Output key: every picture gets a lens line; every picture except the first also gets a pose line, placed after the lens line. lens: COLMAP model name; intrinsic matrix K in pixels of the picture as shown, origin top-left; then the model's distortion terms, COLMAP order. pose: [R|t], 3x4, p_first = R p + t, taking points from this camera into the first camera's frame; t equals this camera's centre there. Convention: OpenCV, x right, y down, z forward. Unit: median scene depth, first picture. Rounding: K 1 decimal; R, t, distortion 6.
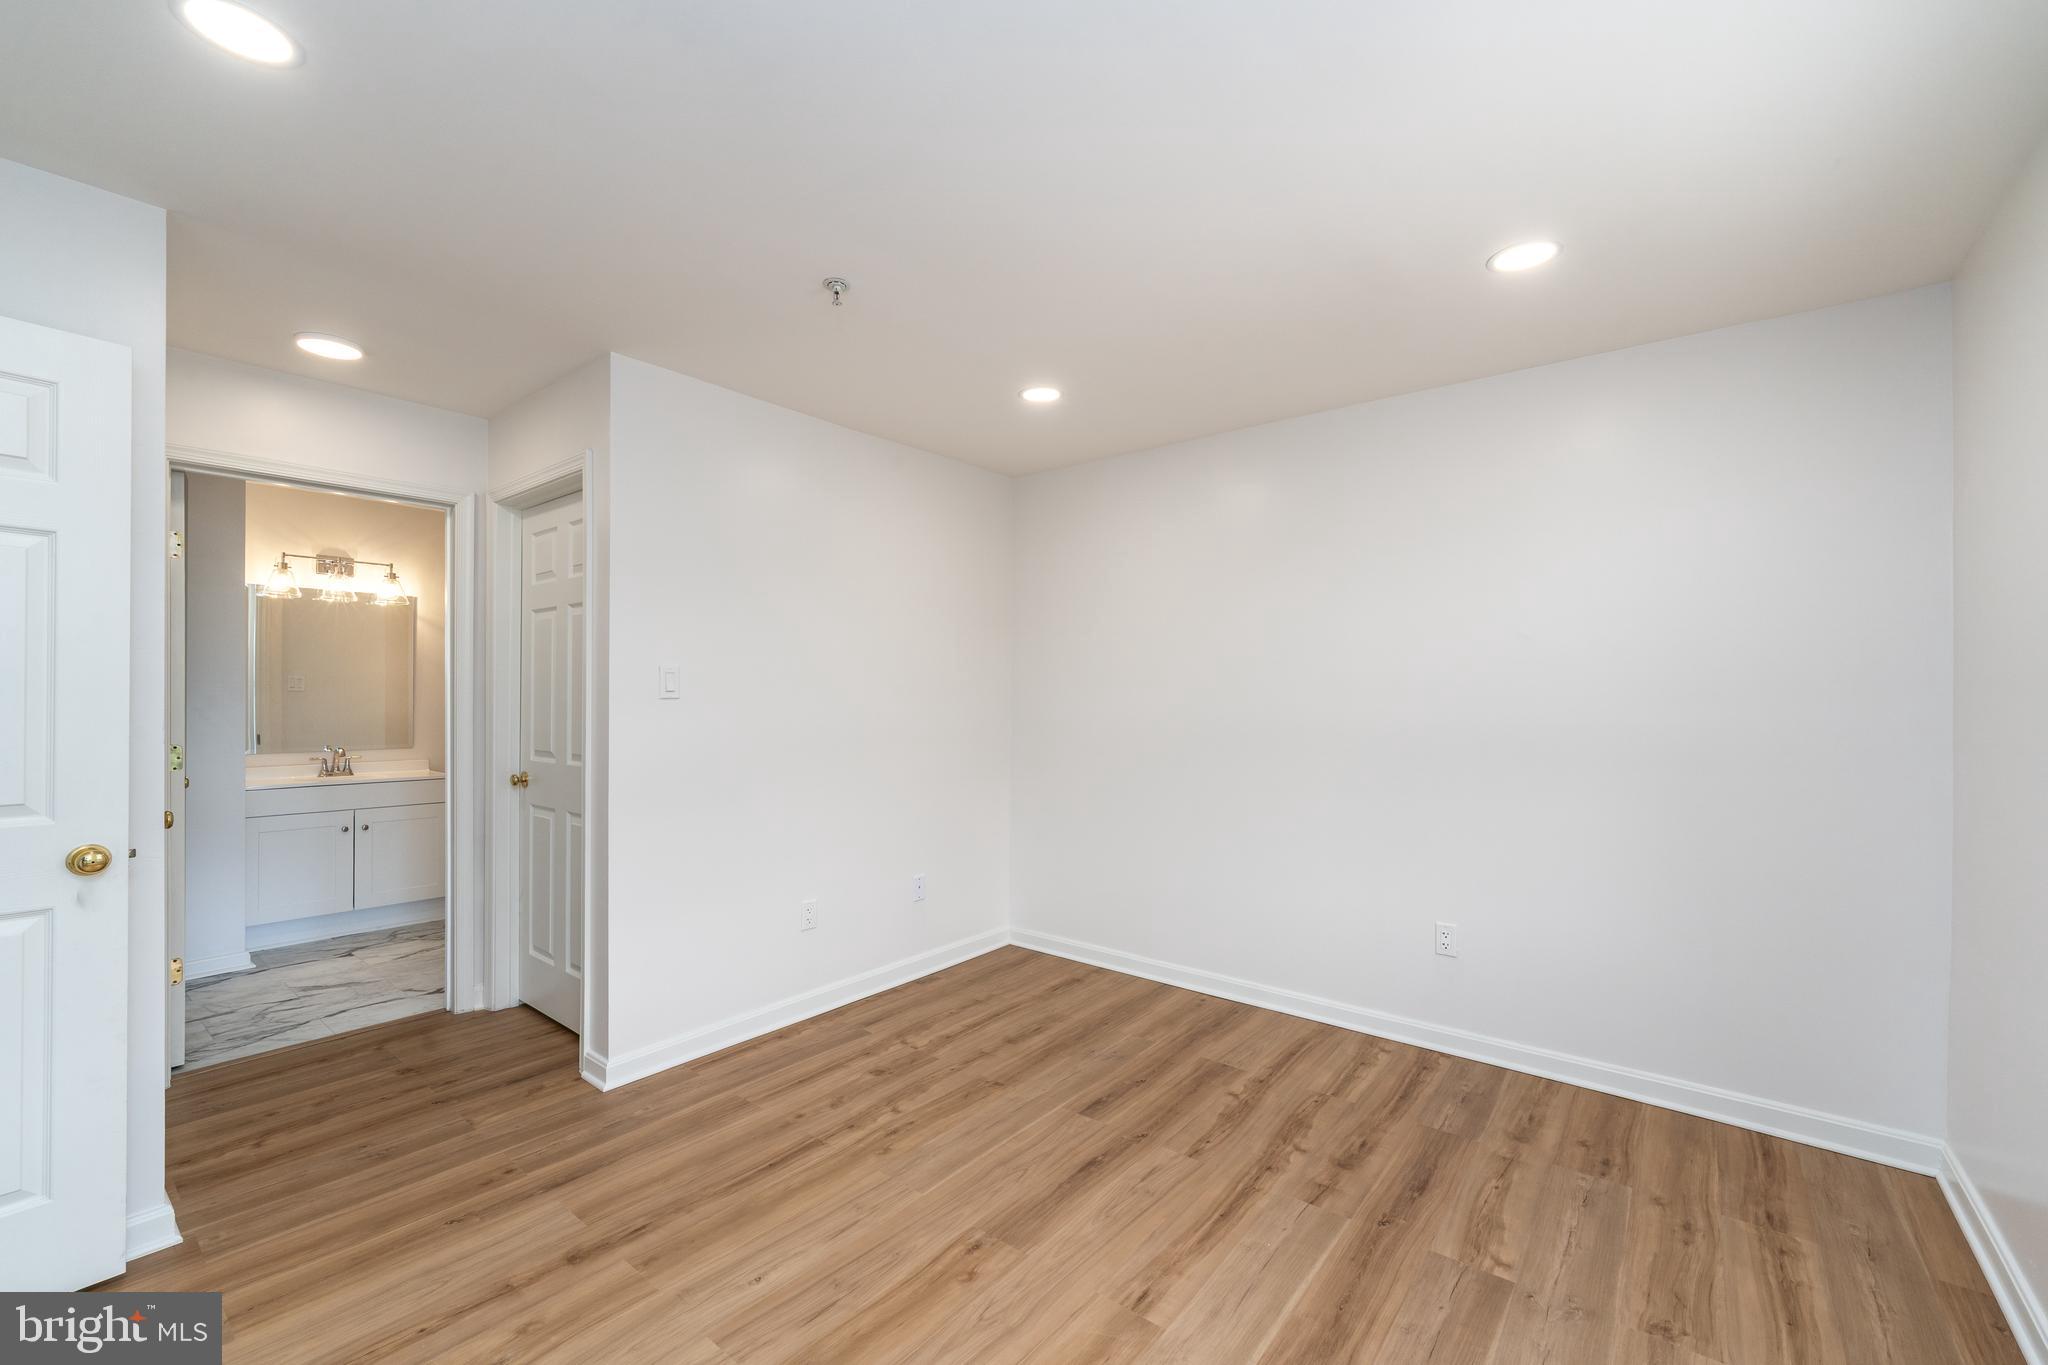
lens RADIAL K [[838.0, 0, 1024.0], [0, 838.0, 682.5], [0, 0, 1]] dist [0.001714, -0.000467]
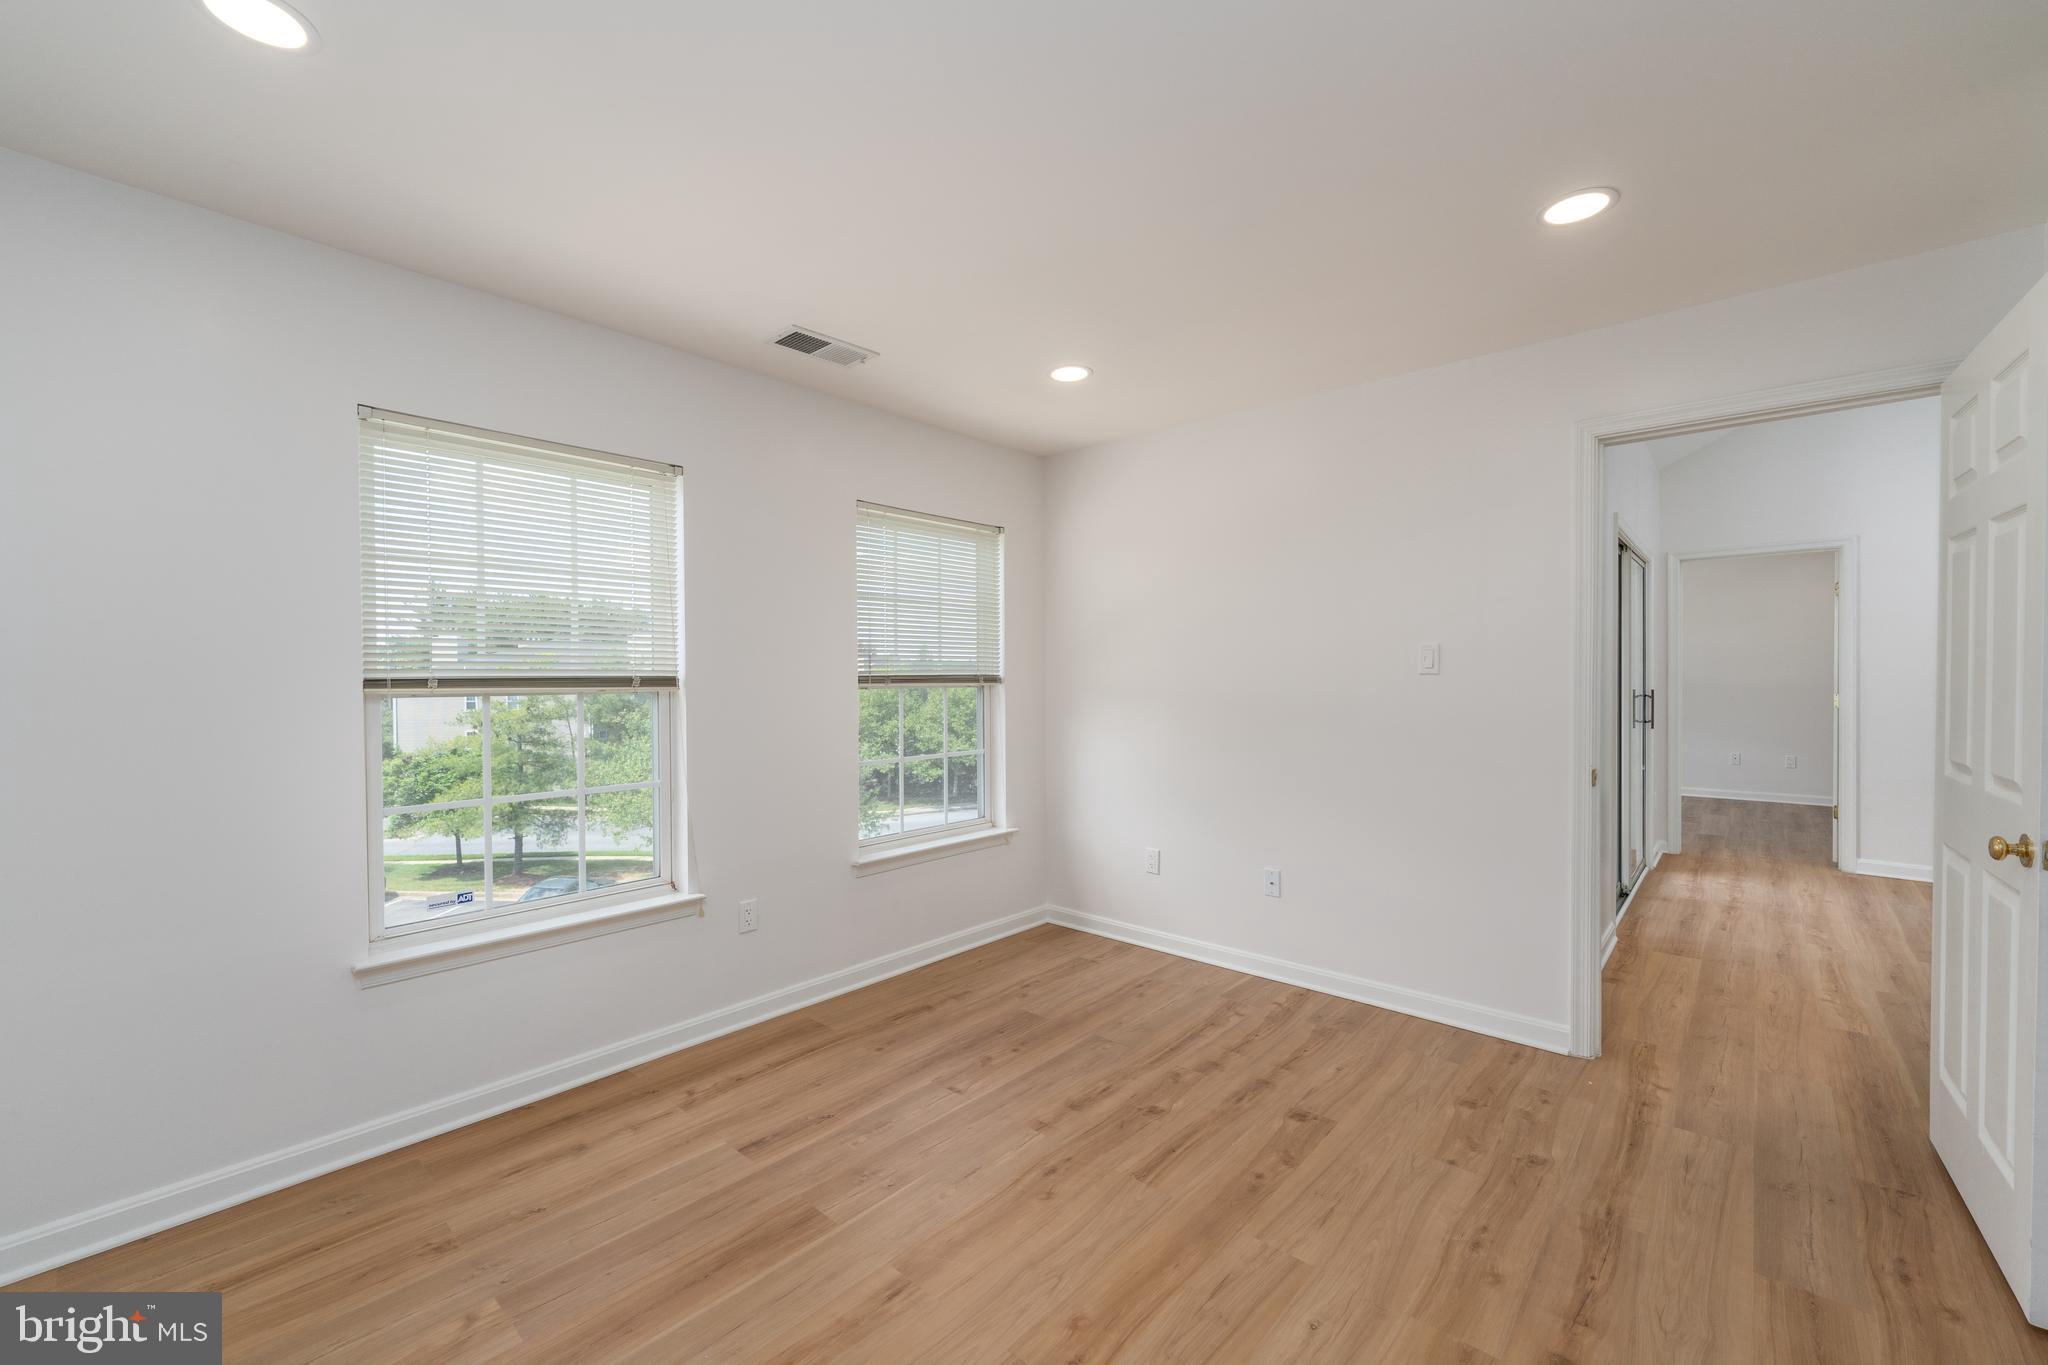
lens RADIAL K [[838.0, 0, 1024.0], [0, 838.0, 682.5], [0, 0, 1]] dist [0.001714, -0.000467]
pose [[-0.998254, 0.001377, 0.059056, -0.046961], [0.000907, 0.999968, -0.007974, 0.025619], [-0.059065, -0.007906, -0.998223, 1.391469]]
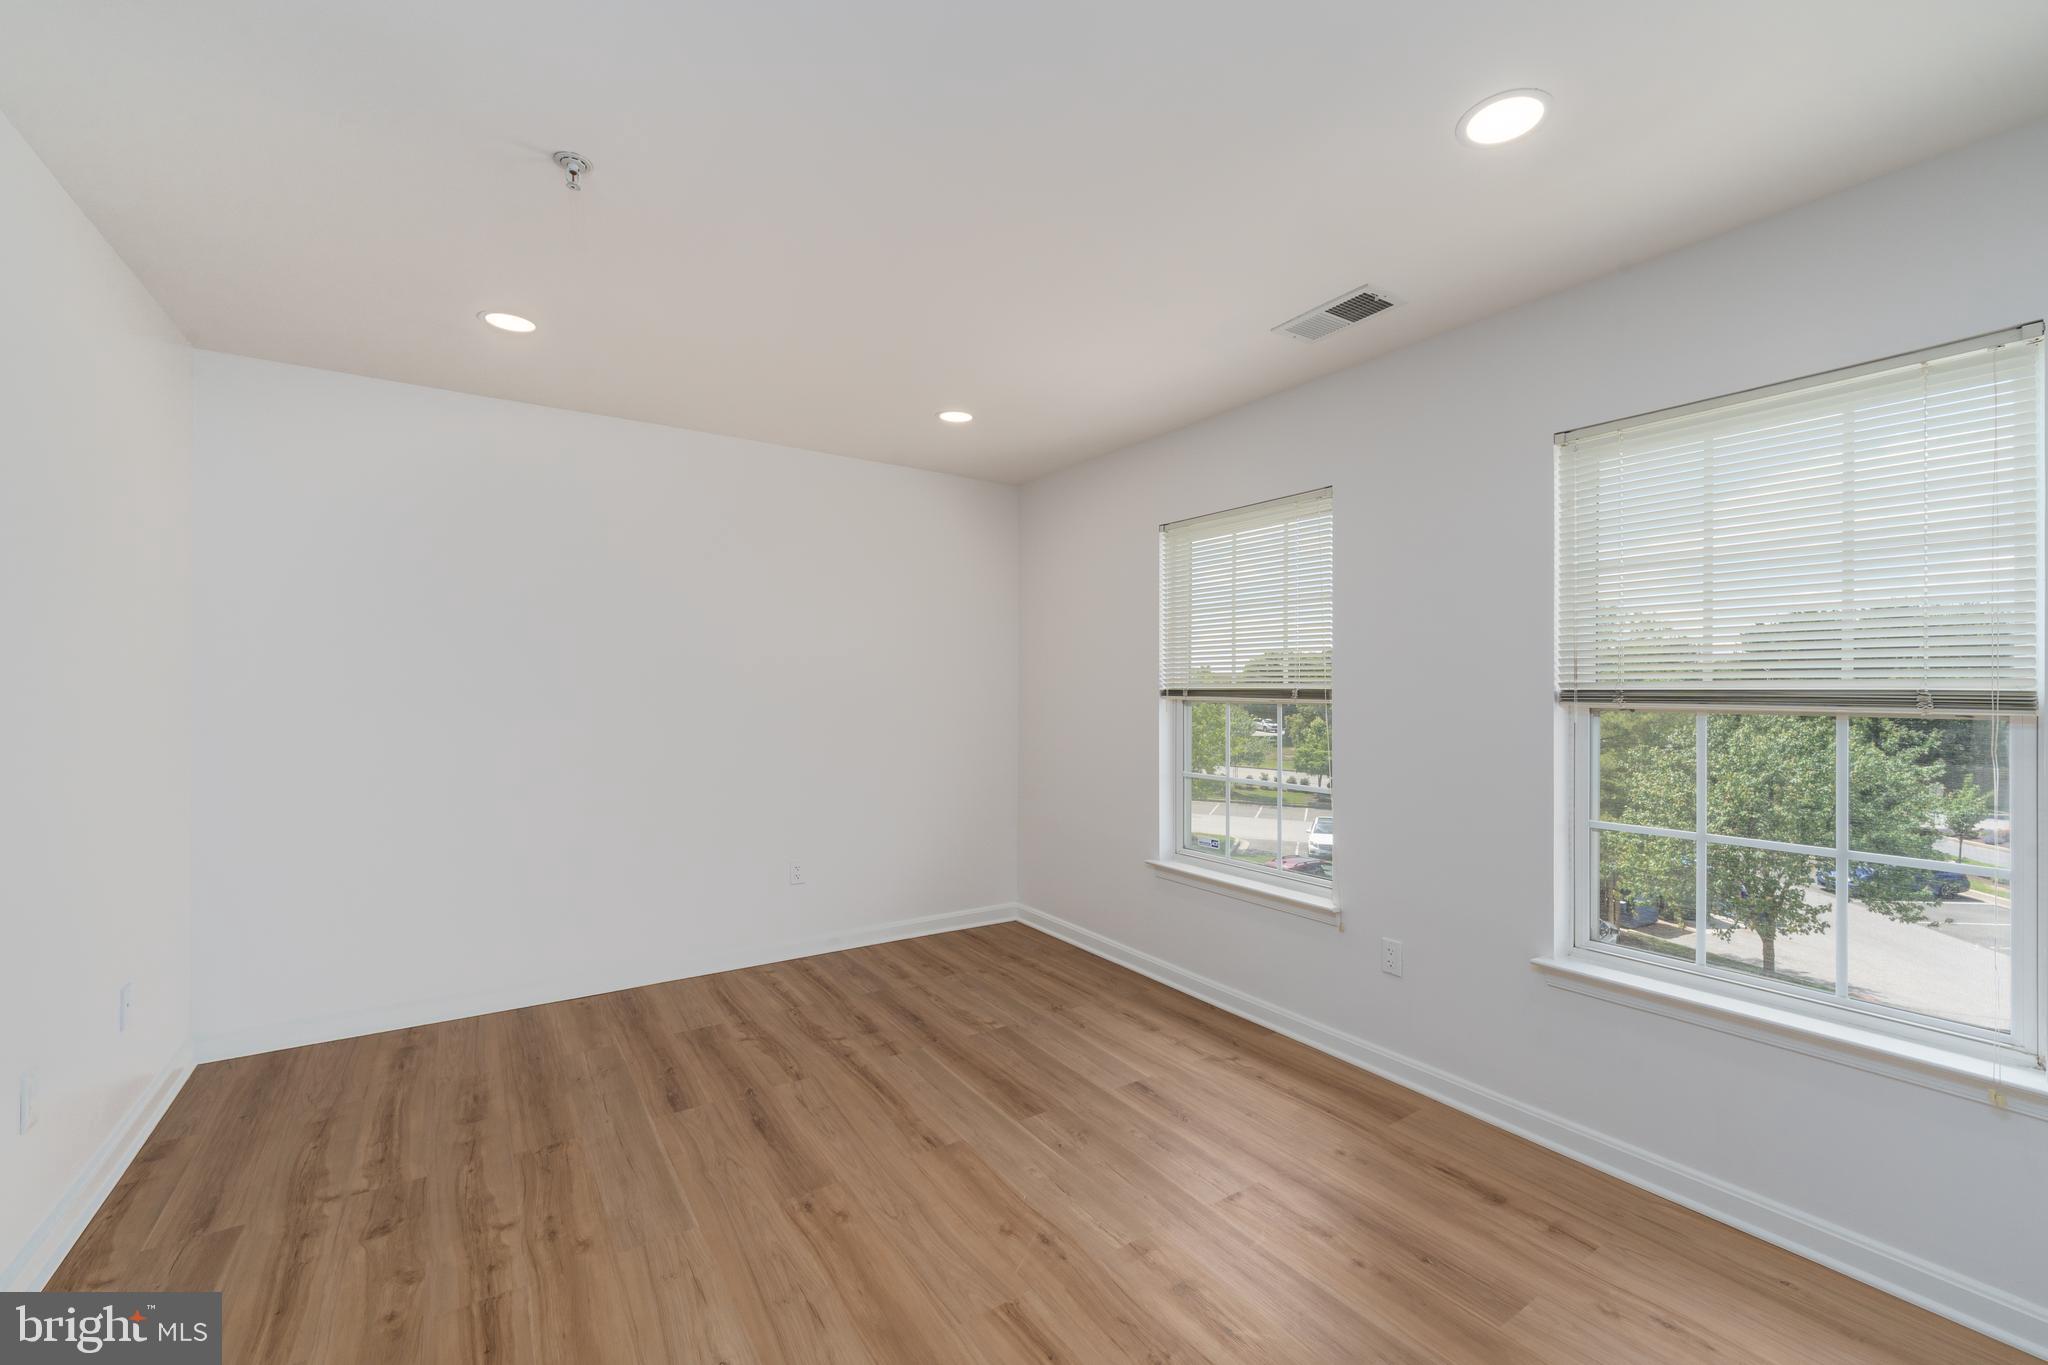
lens RADIAL K [[824.9, 0, 1024.0], [0, 824.9, 682.5], [0, 0, 1]] dist [0.000436, -0.000586]
pose [[0.304650, 0.004218, 0.952455, -0.753891], [-0.017549, 0.999845, 0.001185, 0.001563], [-0.952303, -0.017076, 0.304677, 0.333038]]
